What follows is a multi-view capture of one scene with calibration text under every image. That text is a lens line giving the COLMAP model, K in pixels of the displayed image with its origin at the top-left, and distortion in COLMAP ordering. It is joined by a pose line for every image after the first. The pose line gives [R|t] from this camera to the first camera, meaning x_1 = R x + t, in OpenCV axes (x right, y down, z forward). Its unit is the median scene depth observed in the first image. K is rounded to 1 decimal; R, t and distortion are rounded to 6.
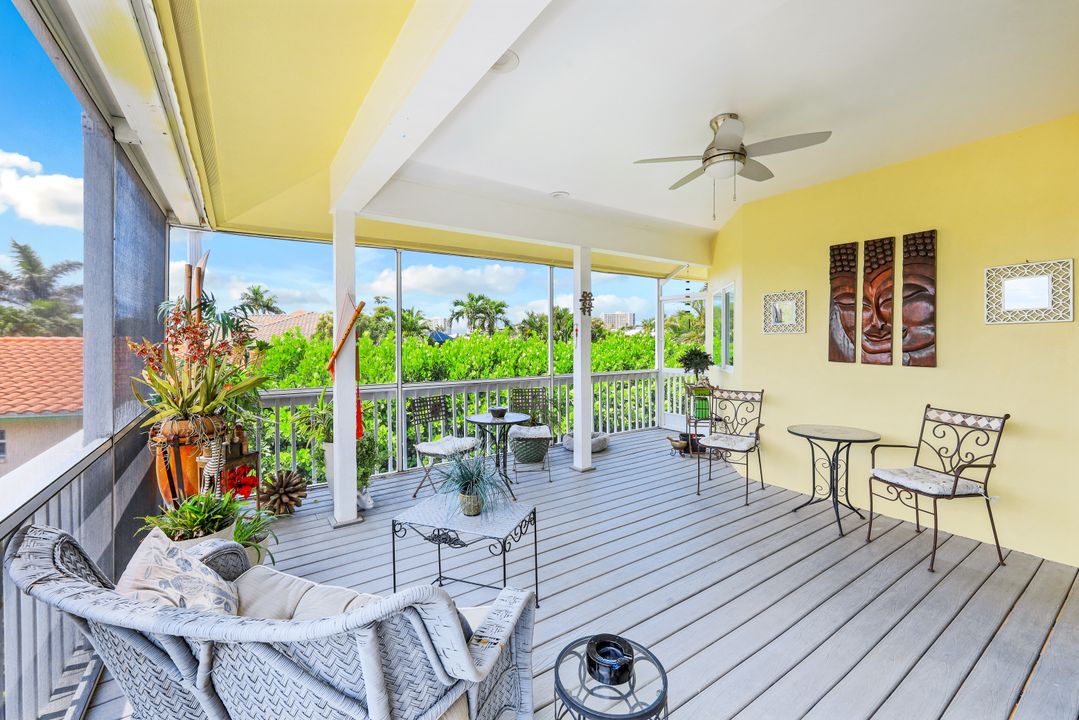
lens RADIAL K [[440.7, 0, 538.8], [0, 440.7, 356.6], [0, 0, 1]] dist [-0.000319, -0.000059]
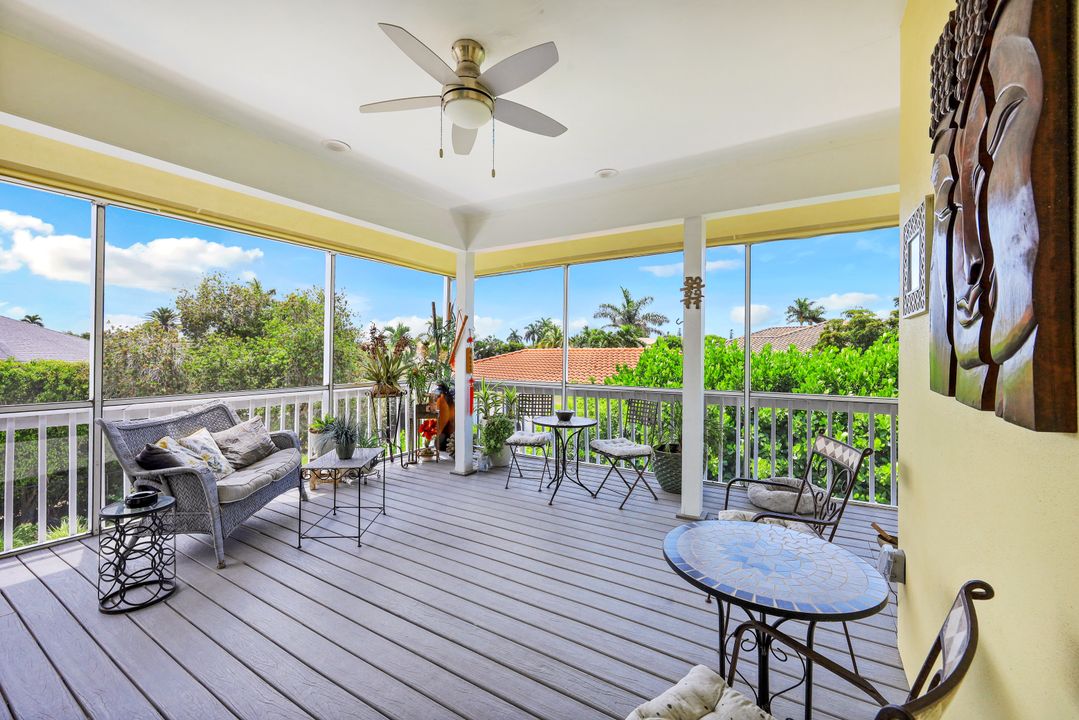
lens RADIAL K [[440.7, 0, 538.8], [0, 440.7, 356.6], [0, 0, 1]] dist [-0.000319, -0.000059]
pose [[0.406854, 0.015841, -0.913356, 0.682747], [-0.040776, 0.999168, -0.000834, -0.001677], [0.912583, 0.037582, 0.407162, 0.464201]]
